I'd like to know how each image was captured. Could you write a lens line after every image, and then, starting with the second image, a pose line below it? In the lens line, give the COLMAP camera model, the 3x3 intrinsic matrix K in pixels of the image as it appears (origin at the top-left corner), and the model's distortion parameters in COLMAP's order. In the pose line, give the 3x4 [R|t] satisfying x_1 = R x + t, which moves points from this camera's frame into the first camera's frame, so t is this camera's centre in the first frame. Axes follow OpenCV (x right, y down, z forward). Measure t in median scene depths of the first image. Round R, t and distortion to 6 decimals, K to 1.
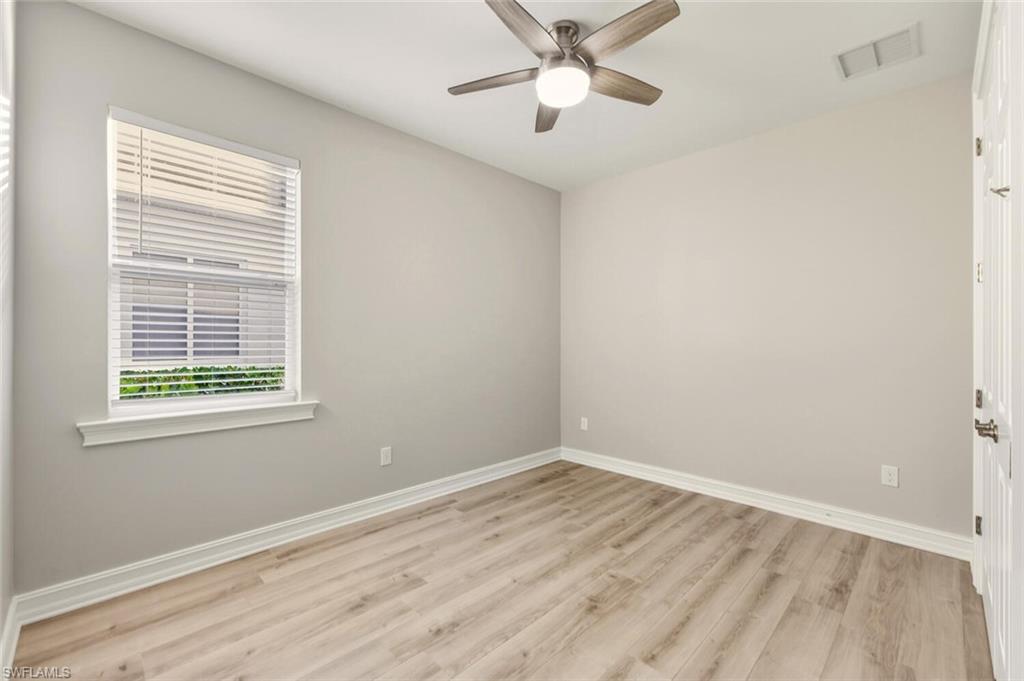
lens RADIAL K [[431.1, 0, 509.9], [0, 431.1, 341.6], [0, 0, 1]] dist [-0.001163, 0.000135]
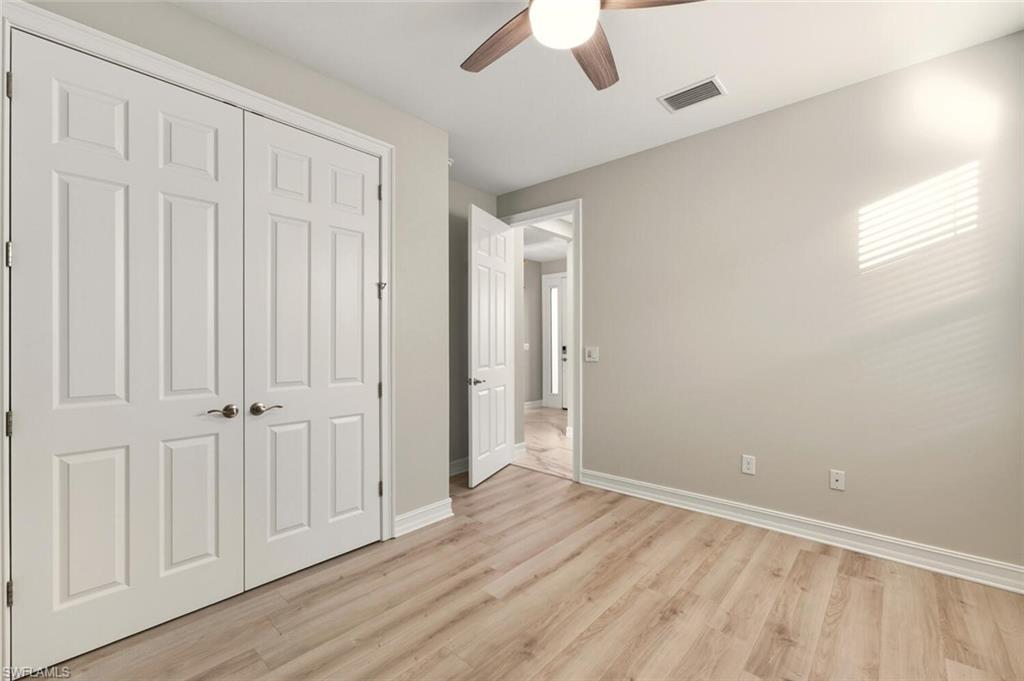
lens RADIAL K [[431.1, 0, 511.5], [0, 431.1, 340.0], [0, 0, 1]] dist [-0.001163, 0.000135]
pose [[-0.998357, 0.000506, -0.057293, 0.292263], [0.000586, 0.999999, -0.001393, -0.010875], [0.057293, -0.001424, -0.998356, 1.977084]]
